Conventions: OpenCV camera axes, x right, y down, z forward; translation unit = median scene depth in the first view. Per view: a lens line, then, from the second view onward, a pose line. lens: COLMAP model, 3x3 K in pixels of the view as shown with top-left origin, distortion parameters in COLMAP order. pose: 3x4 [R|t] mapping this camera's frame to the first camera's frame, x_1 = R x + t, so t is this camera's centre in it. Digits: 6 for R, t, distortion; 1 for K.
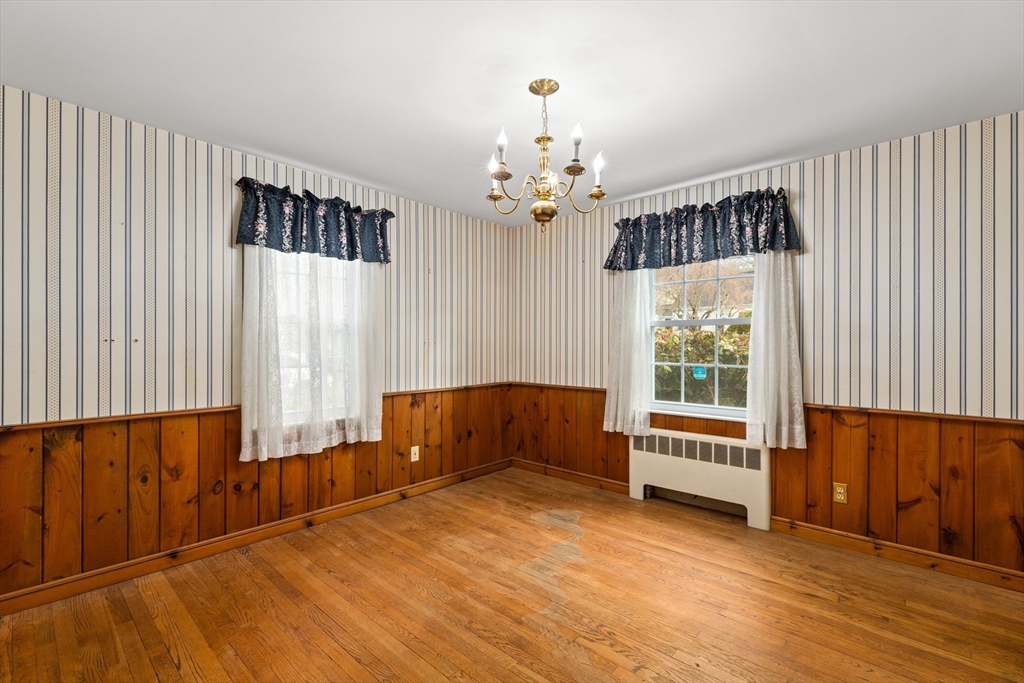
lens RADIAL K [[460.4, 0, 511.2], [0, 460.4, 343.9], [0, 0, 1]] dist [0.006950, 0.000766]
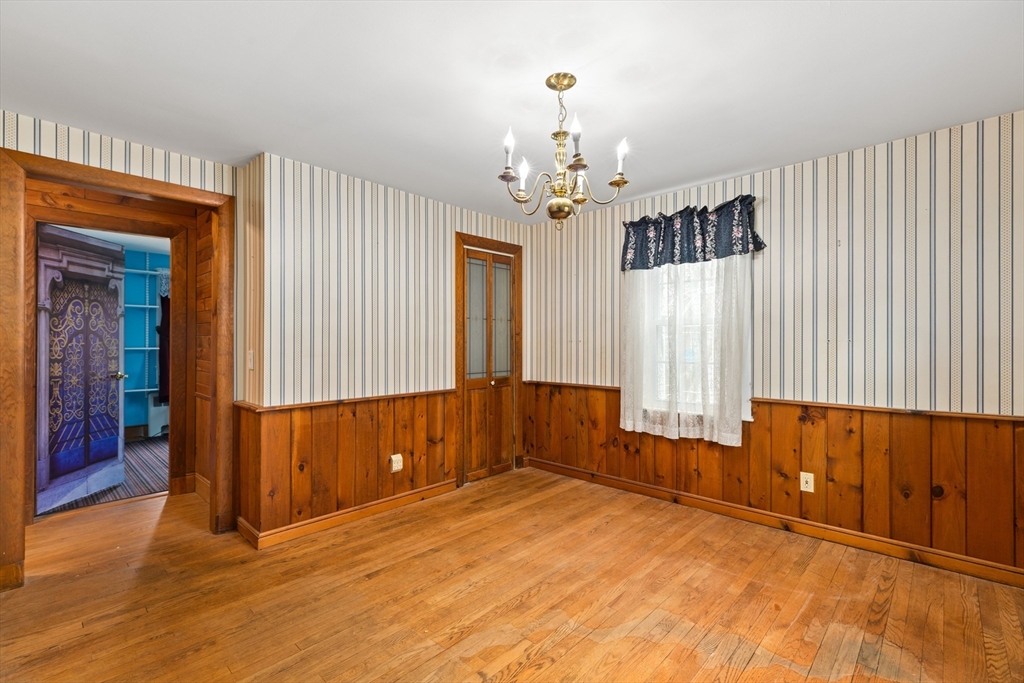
lens RADIAL K [[460.4, 0, 512.9], [0, 460.4, 342.9], [0, 0, 1]] dist [0.006950, 0.000766]
pose [[-0.018223, -0.003011, -0.999829, 0.867611], [0.001016, 0.999995, -0.003030, 0.003652], [0.999833, -0.001071, -0.018220, 0.754636]]
